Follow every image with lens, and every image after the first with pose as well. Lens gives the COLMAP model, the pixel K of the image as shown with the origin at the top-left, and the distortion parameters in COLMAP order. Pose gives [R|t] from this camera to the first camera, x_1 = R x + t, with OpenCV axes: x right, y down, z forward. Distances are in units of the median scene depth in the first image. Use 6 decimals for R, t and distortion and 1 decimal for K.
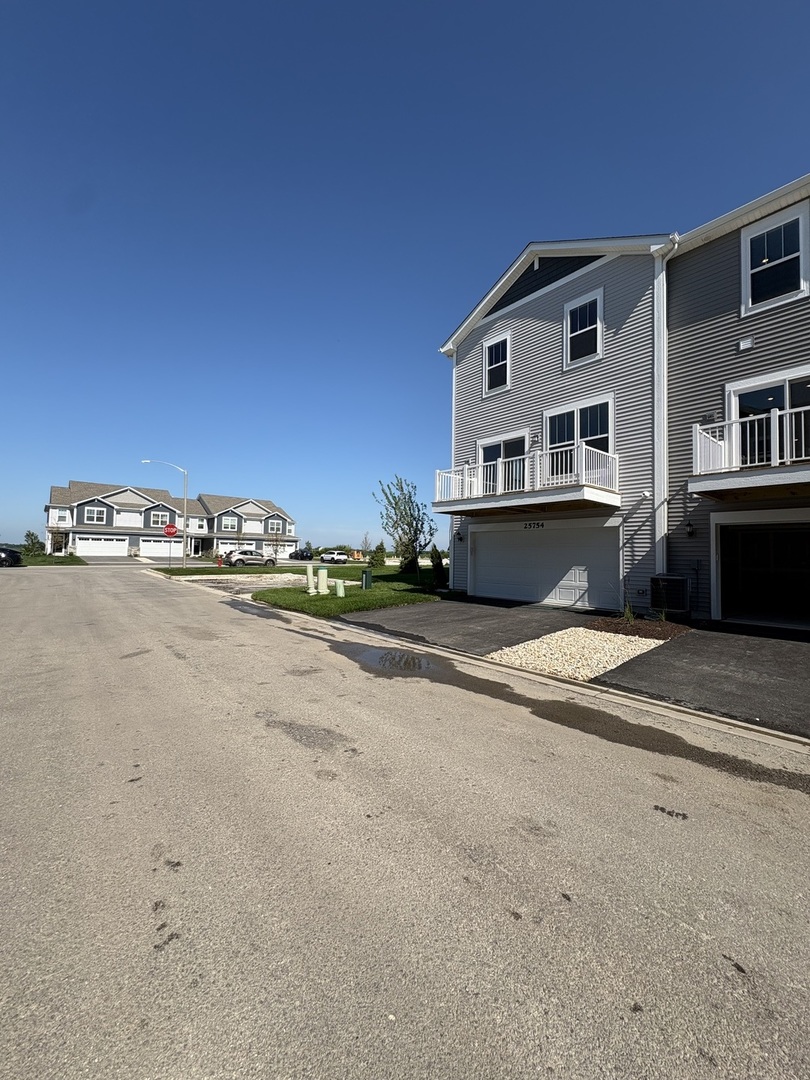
lens RADIAL K [[427.3, 0, 407.5], [0, 427.3, 539.9], [0, 0, 1]] dist [0.001097, -0.000701]
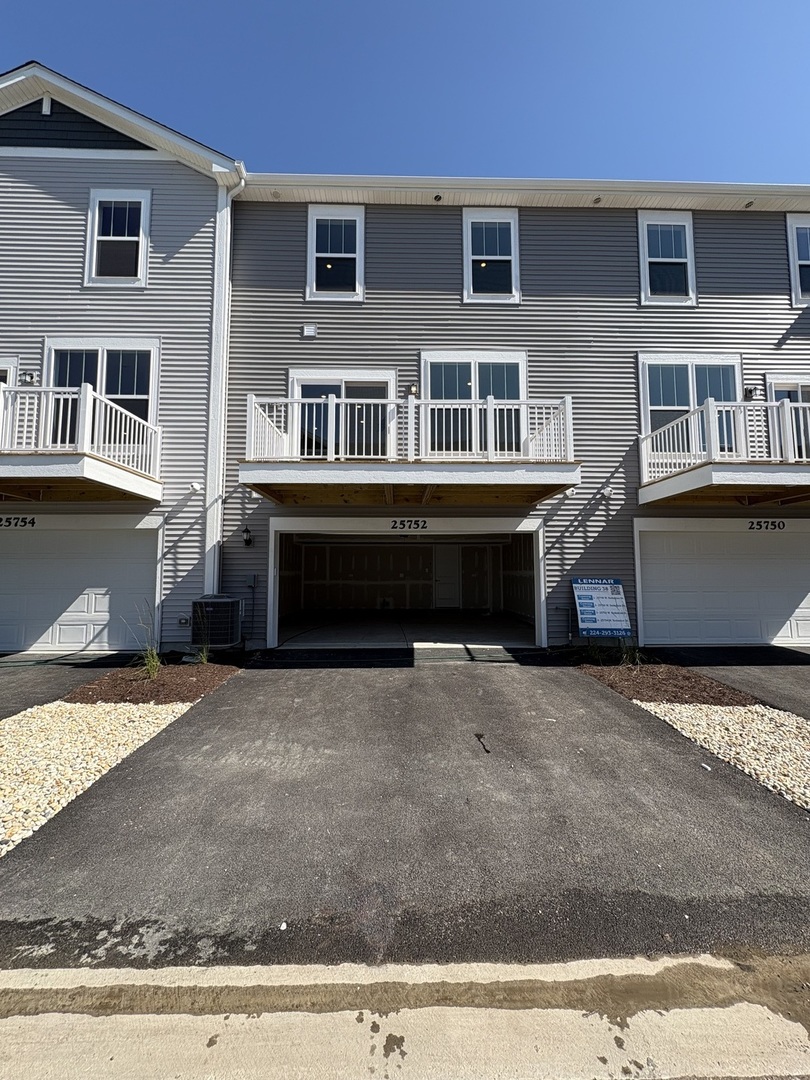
lens RADIAL K [[427.3, 0, 406.3], [0, 427.3, 537.7], [0, 0, 1]] dist [0.001097, -0.000701]
pose [[0.636137, 0.044535, 0.770290, 0.231433], [-0.014353, 0.998843, -0.045896, 0.009302], [-0.771443, 0.018140, 0.636040, 0.261324]]
